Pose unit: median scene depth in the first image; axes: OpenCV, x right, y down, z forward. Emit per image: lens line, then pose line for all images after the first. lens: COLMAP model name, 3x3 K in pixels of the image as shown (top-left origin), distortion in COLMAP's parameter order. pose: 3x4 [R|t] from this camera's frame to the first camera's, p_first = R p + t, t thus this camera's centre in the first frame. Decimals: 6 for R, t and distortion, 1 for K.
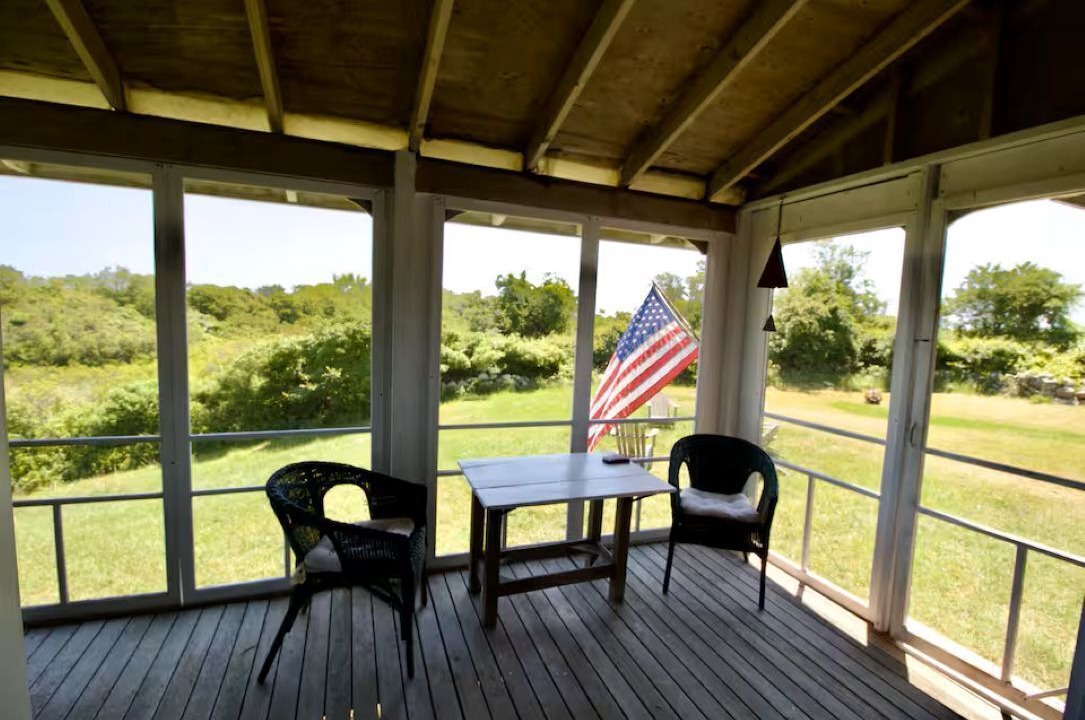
lens RADIAL K [[504.8, 0, 546.4], [0, 504.8, 363.5], [0, 0, 1]] dist [0.001193, -0.000055]
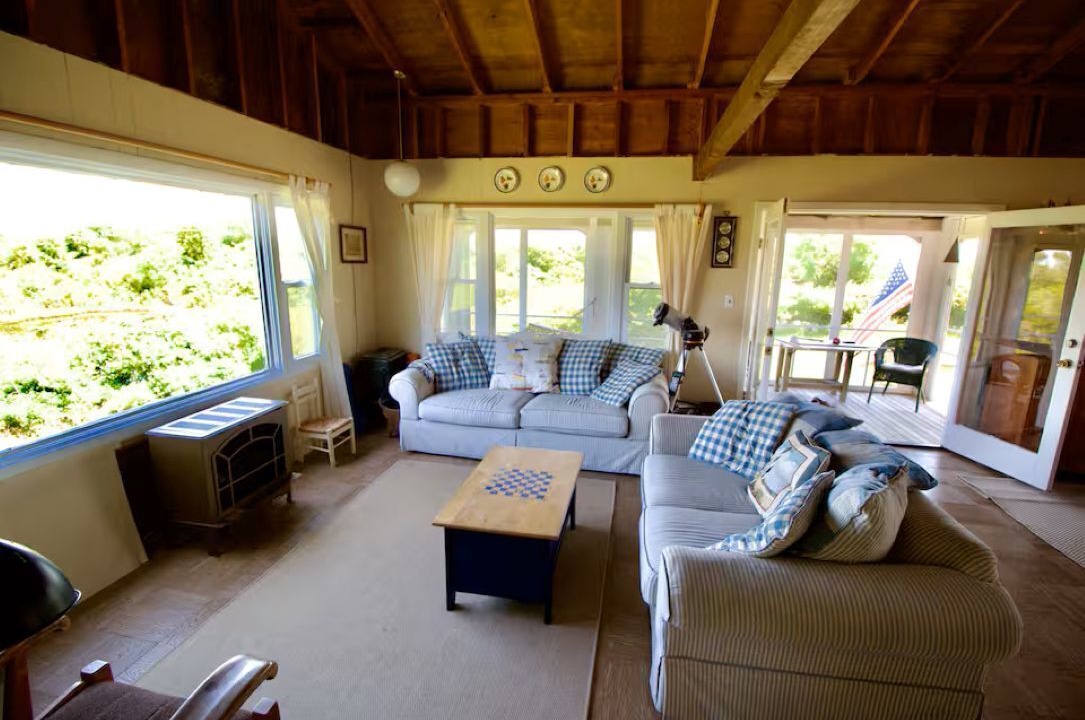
lens RADIAL K [[504.8, 0, 546.4], [0, 504.8, 363.5], [0, 0, 1]] dist [0.001193, -0.000055]
pose [[0.858225, 0.082304, -0.506631, 0.012539], [-0.031303, 0.993616, 0.108390, 0.007942], [0.512317, -0.077163, 0.855323, -0.160072]]
